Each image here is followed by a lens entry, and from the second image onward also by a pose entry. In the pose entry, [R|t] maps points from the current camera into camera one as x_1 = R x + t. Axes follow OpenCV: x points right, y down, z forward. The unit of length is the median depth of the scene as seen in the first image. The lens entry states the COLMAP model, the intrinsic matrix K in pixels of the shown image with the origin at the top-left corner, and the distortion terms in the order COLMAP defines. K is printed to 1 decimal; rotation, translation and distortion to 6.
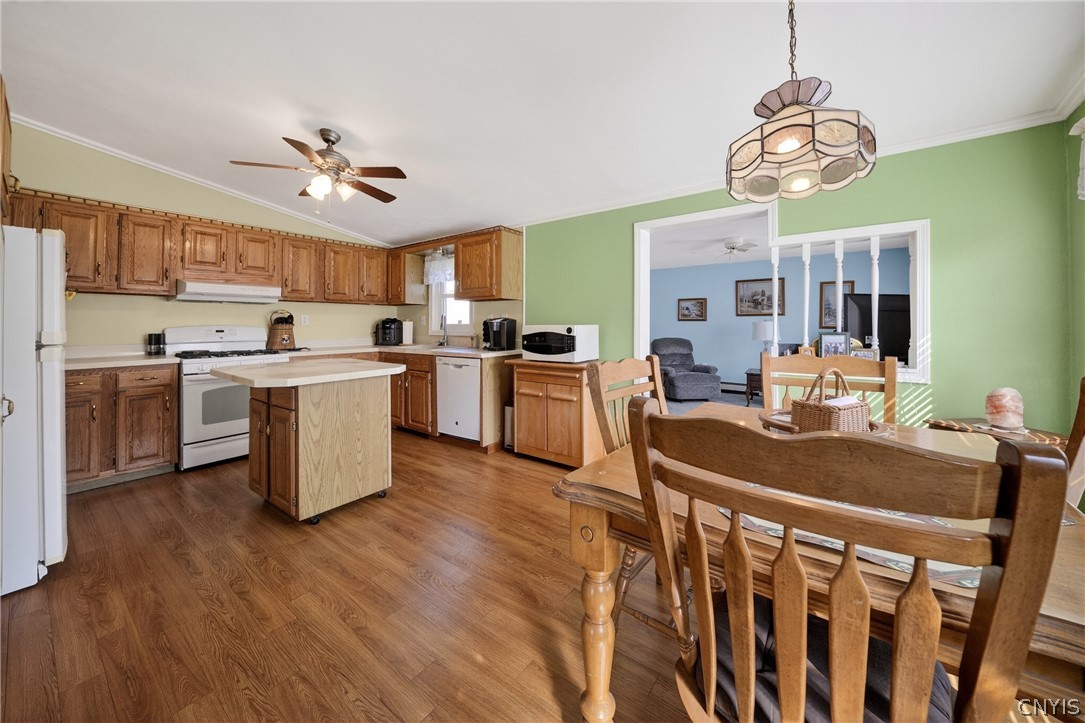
lens RADIAL K [[392.1, 0, 540.9], [0, 392.1, 343.2], [0, 0, 1]] dist [0.008649, -0.006885]
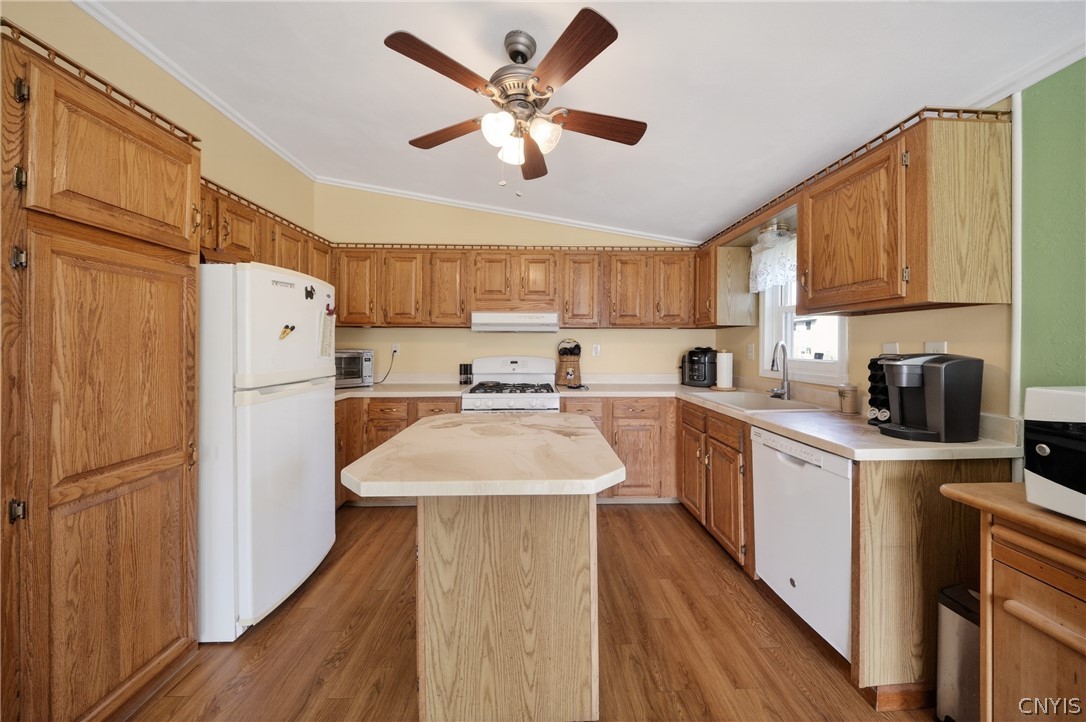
lens RADIAL K [[392.5, 0, 541.4], [0, 392.5, 342.7], [0, 0, 1]] dist [0.008649, -0.006885]
pose [[0.641653, -0.005340, -0.766976, -0.048014], [-0.038408, 0.998498, -0.039083, -0.046204], [0.766033, 0.054536, 0.640484, 0.463936]]
